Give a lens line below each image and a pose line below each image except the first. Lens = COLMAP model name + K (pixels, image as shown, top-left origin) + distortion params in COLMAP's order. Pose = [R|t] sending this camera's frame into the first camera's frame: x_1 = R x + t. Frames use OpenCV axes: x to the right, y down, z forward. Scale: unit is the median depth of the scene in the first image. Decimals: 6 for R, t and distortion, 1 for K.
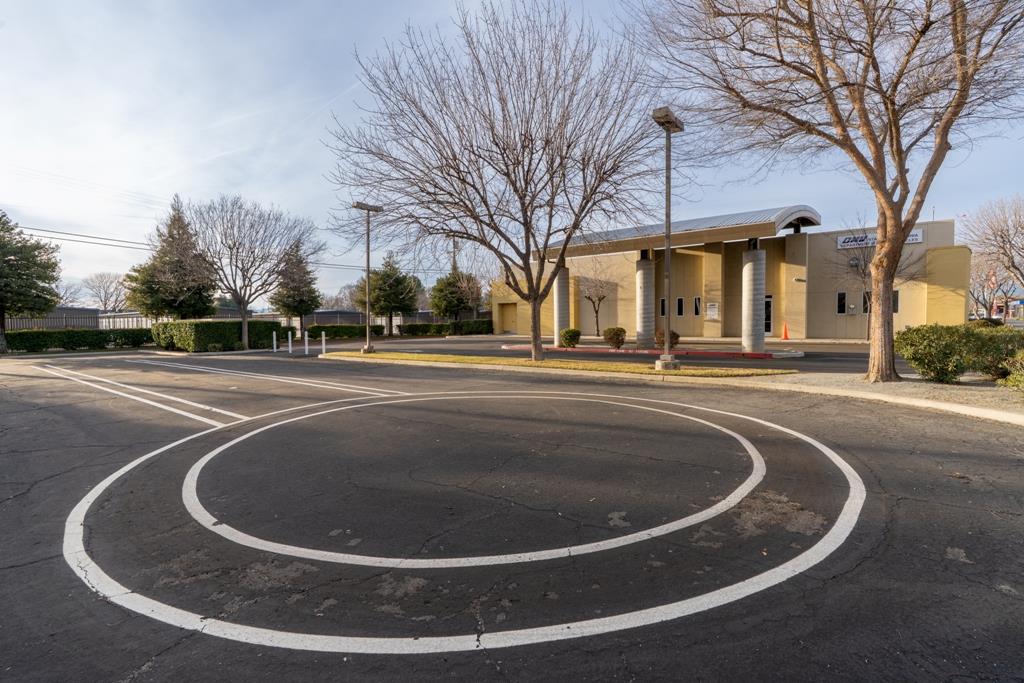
lens RADIAL K [[491.4, 0, 512.0], [0, 491.4, 341.5], [0, 0, 1]] dist [0.008429, 0.000625]
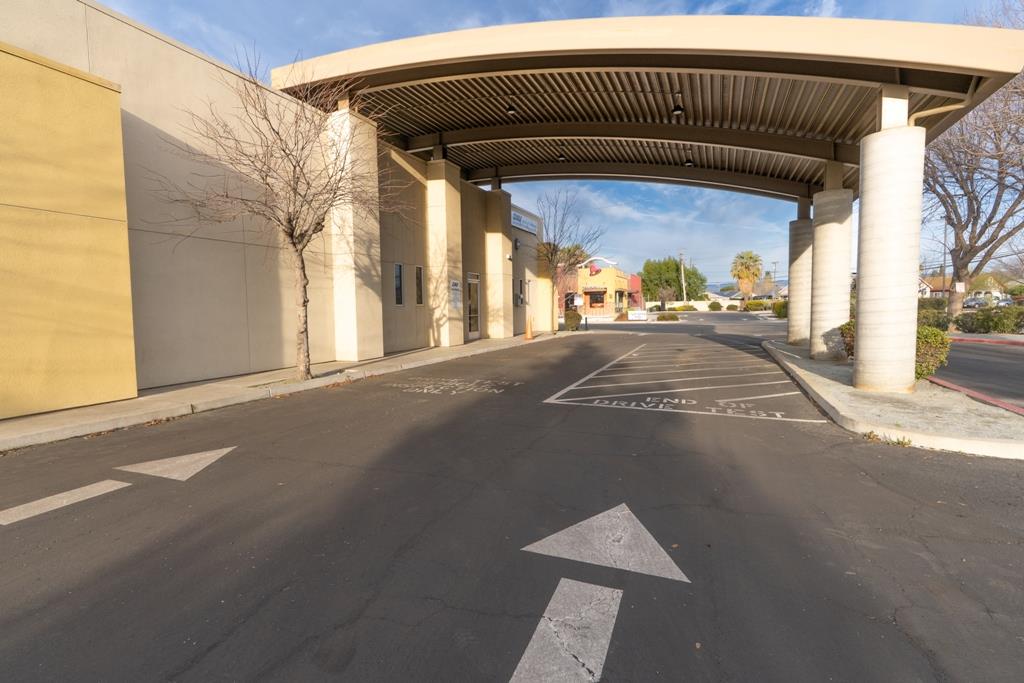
lens RADIAL K [[491.4, 0, 512.0], [0, 491.4, 341.5], [0, 0, 1]] dist [0.008429, 0.000625]
pose [[-0.288868, -0.059390, 0.955525, -0.143192], [0.048775, 0.995865, 0.076642, -0.055399], [-0.956126, 0.068745, -0.284777, 1.203382]]
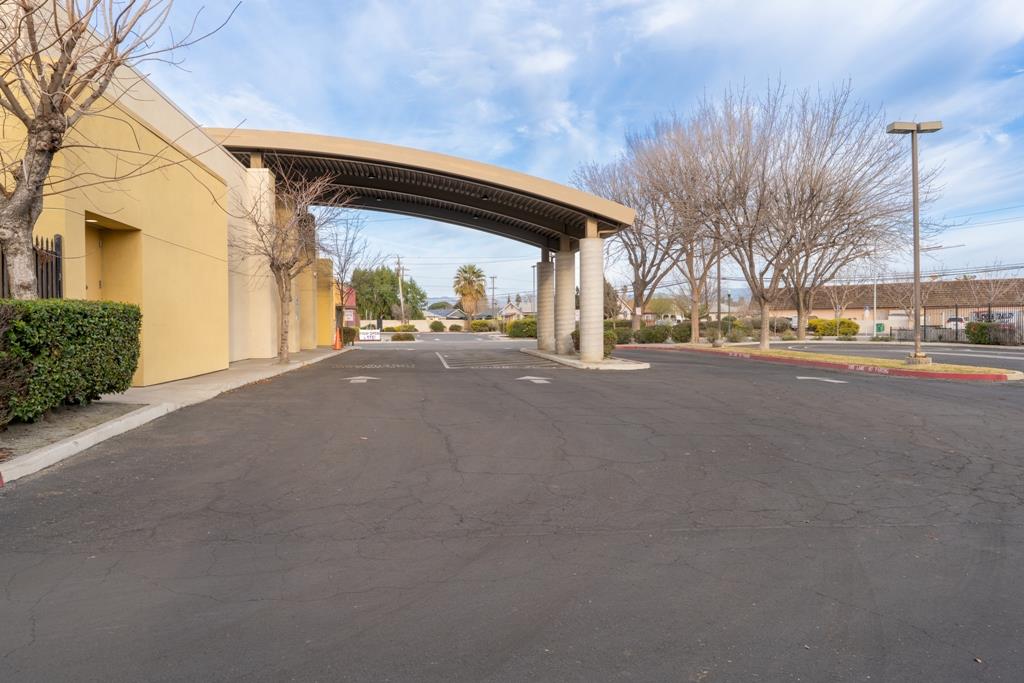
lens RADIAL K [[753.2, 0, 512.0], [0, 753.2, 341.5], [0, 0, 1]] dist [0.000801, 0.000144]
pose [[-0.734634, -0.007005, 0.678427, -0.481037], [0.031056, 0.998551, 0.043939, -0.060273], [-0.677752, 0.053348, -0.733352, 1.652016]]
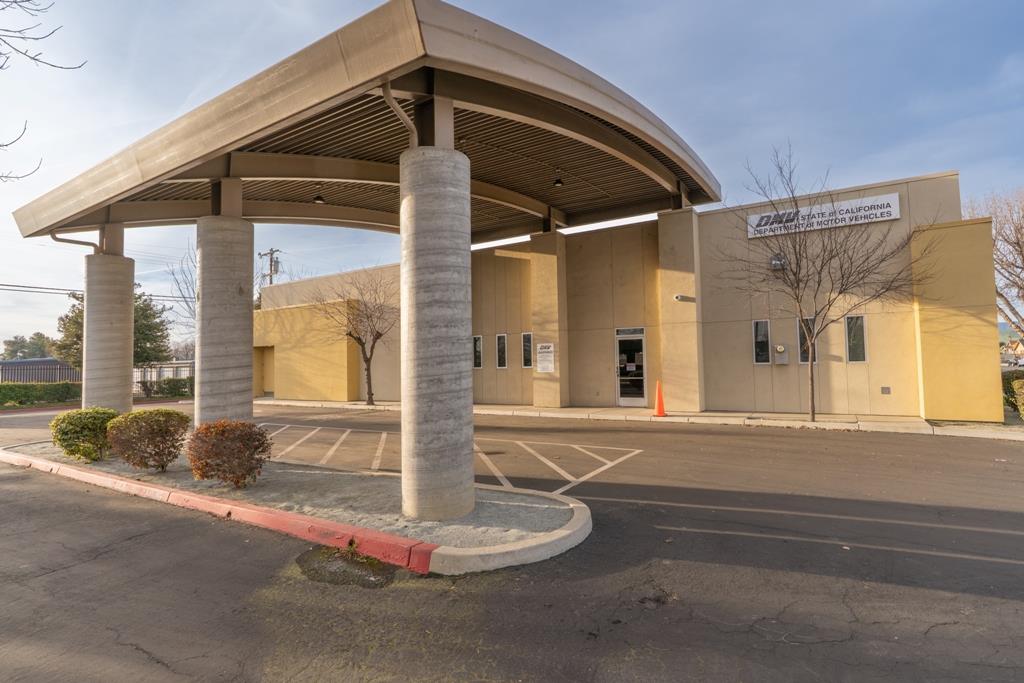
lens RADIAL K [[525.5, 0, 524.7], [0, 525.5, 340.1], [0, 0, 1]] dist [0.001503, 0.000000]
pose [[0.993473, -0.001683, 0.114054, 0.349493], [0.012438, 0.995528, -0.093644, -0.031080], [-0.113386, 0.094451, 0.989051, 0.472284]]
